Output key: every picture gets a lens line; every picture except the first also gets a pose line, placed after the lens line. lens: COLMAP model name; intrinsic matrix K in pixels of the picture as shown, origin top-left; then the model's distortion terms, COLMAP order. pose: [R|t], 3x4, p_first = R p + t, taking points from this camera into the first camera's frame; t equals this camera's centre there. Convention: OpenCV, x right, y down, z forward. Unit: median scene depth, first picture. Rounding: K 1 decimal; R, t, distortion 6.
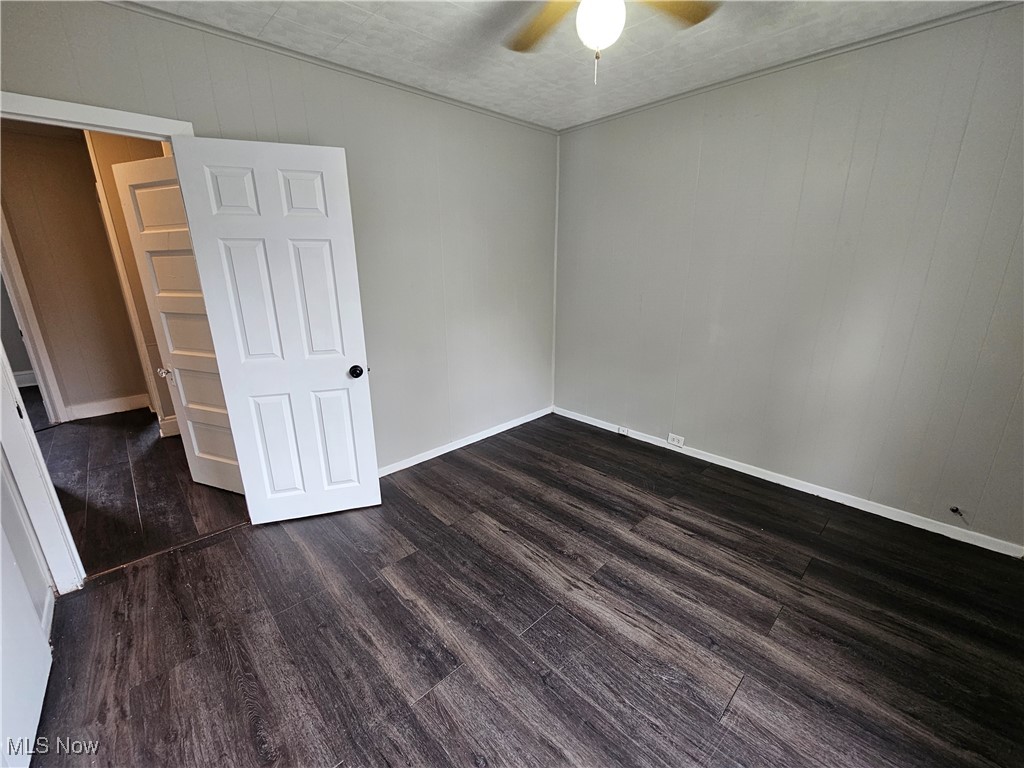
lens RADIAL K [[416.0, 0, 496.0], [0, 416.0, 387.3], [0, 0, 1]] dist [-0.000604, 0.000231]
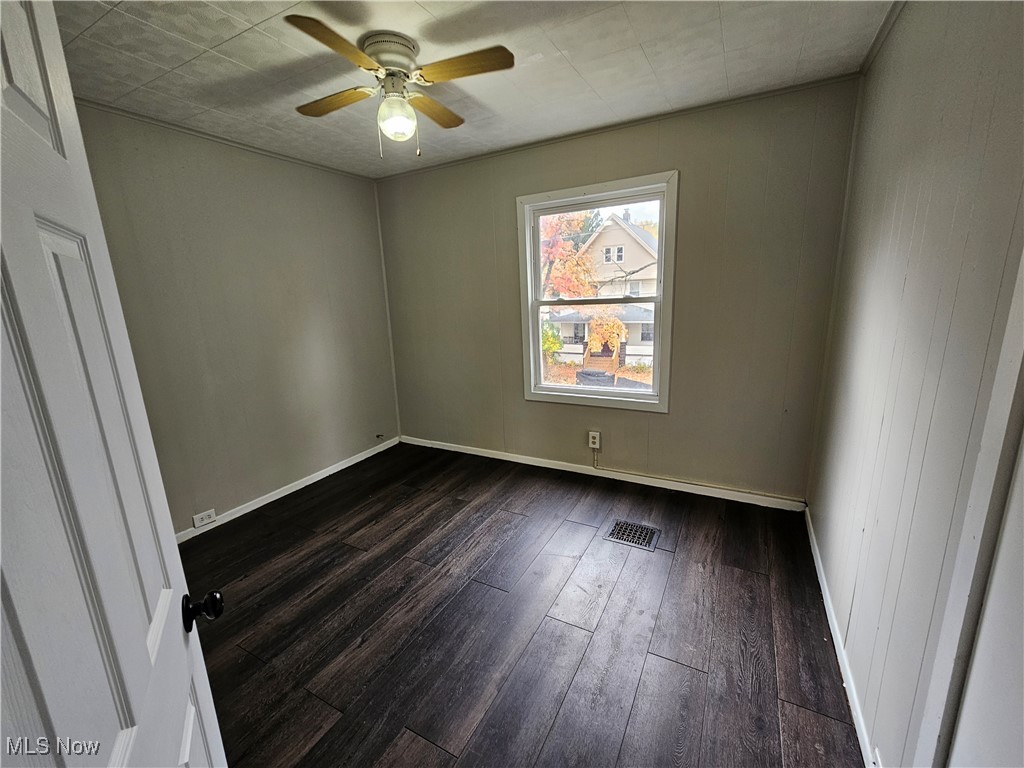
lens RADIAL K [[446.8, 0, 513.3], [0, 446.8, 400.7], [0, 0, 1]] dist [0.000175, 0.000042]
pose [[-0.341063, -0.200643, 0.918378, -0.920817], [0.307905, 0.899219, 0.310805, -0.287292], [-0.888184, 0.388777, -0.244911, 0.941220]]
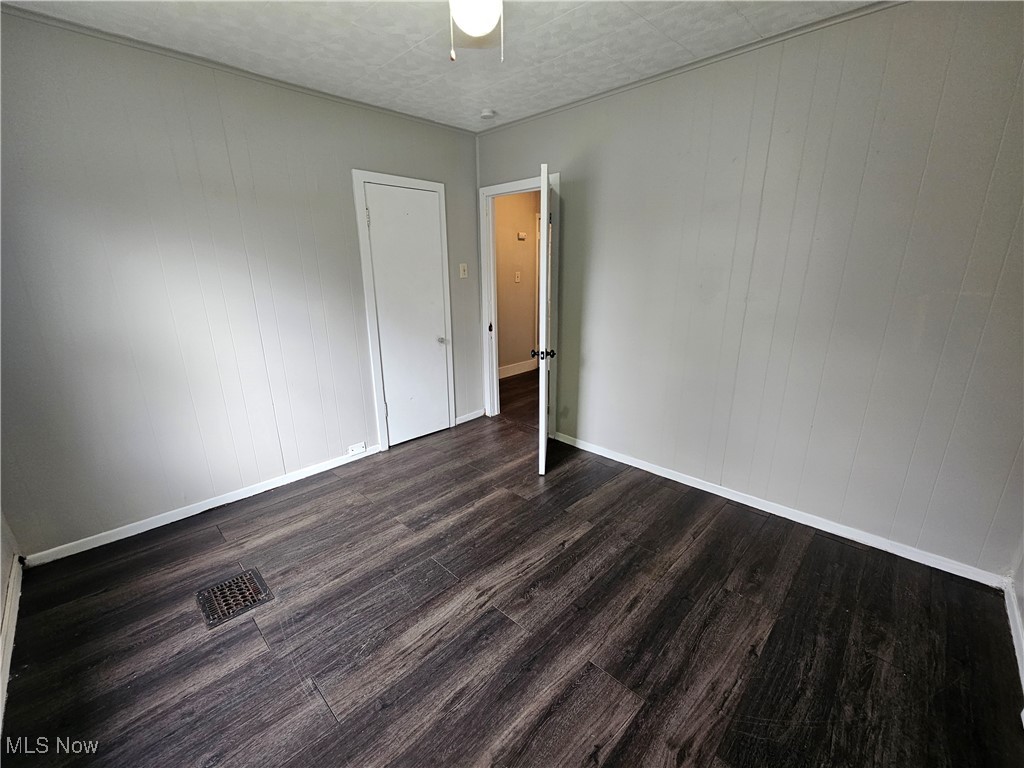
lens RADIAL K [[395.5, 0, 512.0], [0, 395.5, 384.0], [0, 0, 1]] dist [-0.000463, -0.000124]
pose [[0.091977, 0.298995, -0.949812, 0.927540], [-0.276507, 0.924011, 0.264097, -0.246671], [0.956600, 0.238339, 0.167662, 0.782610]]
